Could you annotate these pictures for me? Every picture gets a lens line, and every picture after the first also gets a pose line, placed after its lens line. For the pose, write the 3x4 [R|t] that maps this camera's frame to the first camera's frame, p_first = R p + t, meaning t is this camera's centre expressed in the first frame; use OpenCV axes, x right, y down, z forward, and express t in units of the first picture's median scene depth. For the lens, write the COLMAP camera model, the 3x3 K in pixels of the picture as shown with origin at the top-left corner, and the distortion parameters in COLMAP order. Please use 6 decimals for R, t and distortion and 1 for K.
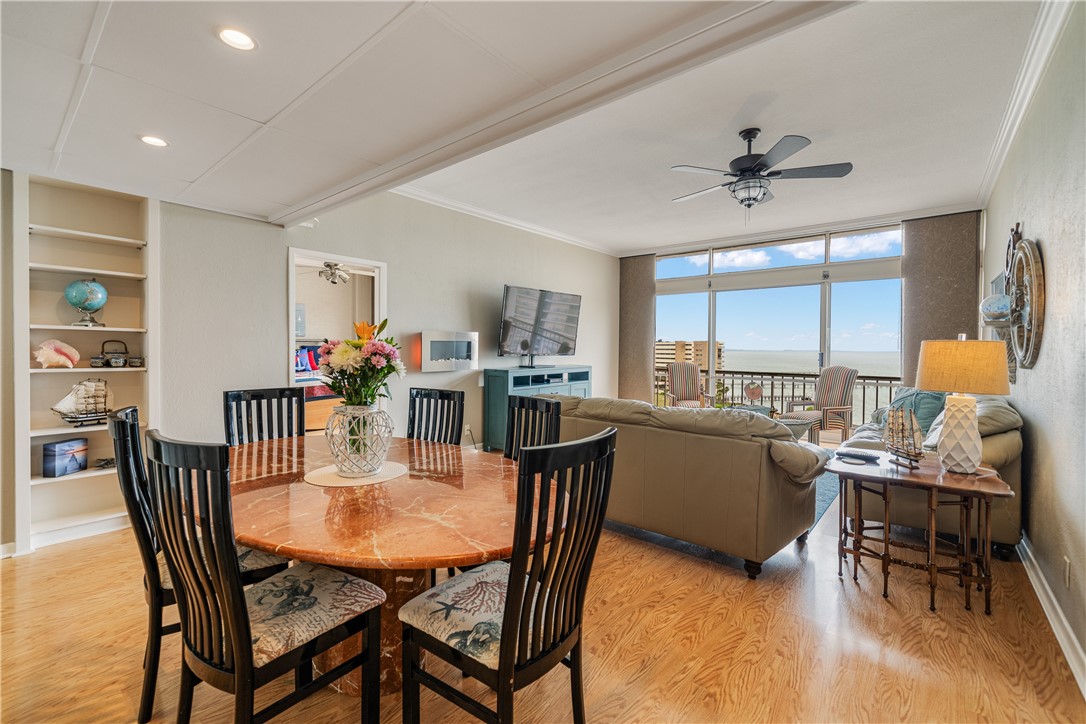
lens RADIAL K [[447.9, 0, 549.7], [0, 447.9, 362.5], [0, 0, 1]] dist [-0.002843, 0.000002]
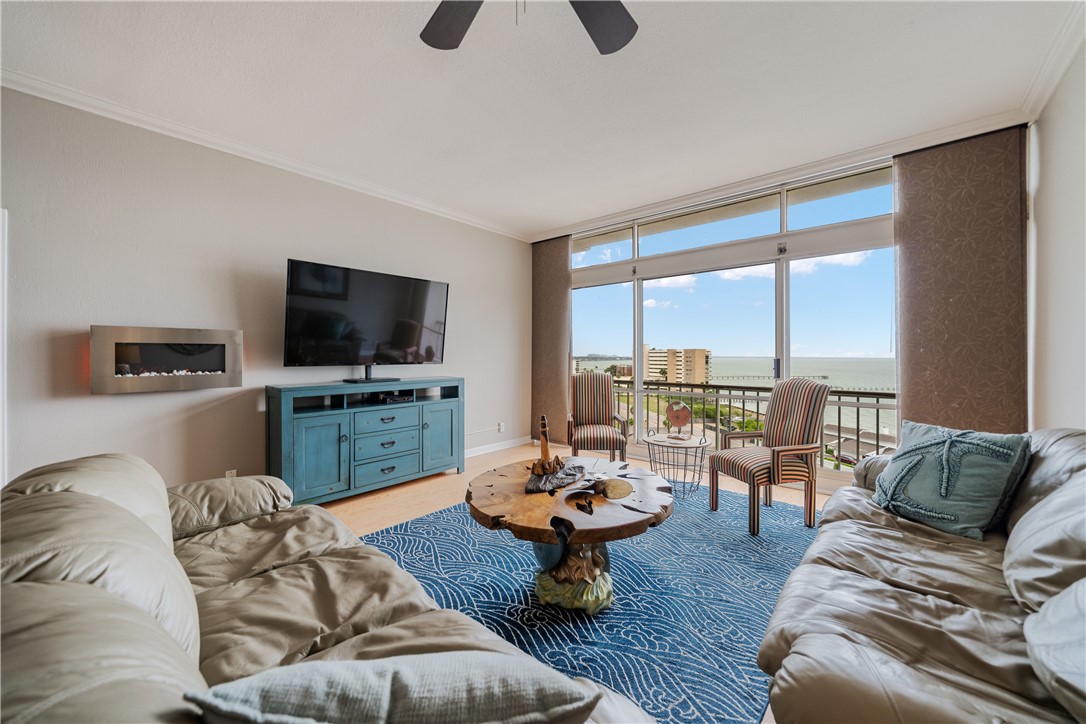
lens RADIAL K [[403.3, 0, 544.6], [0, 403.3, 362.3], [0, 0, 1]] dist [-0.001537, -0.000095]
pose [[0.999829, -0.006581, -0.017311, 0.252757], [0.006310, 0.999858, -0.015639, -0.007515], [0.017411, 0.015527, 0.999728, 0.359566]]
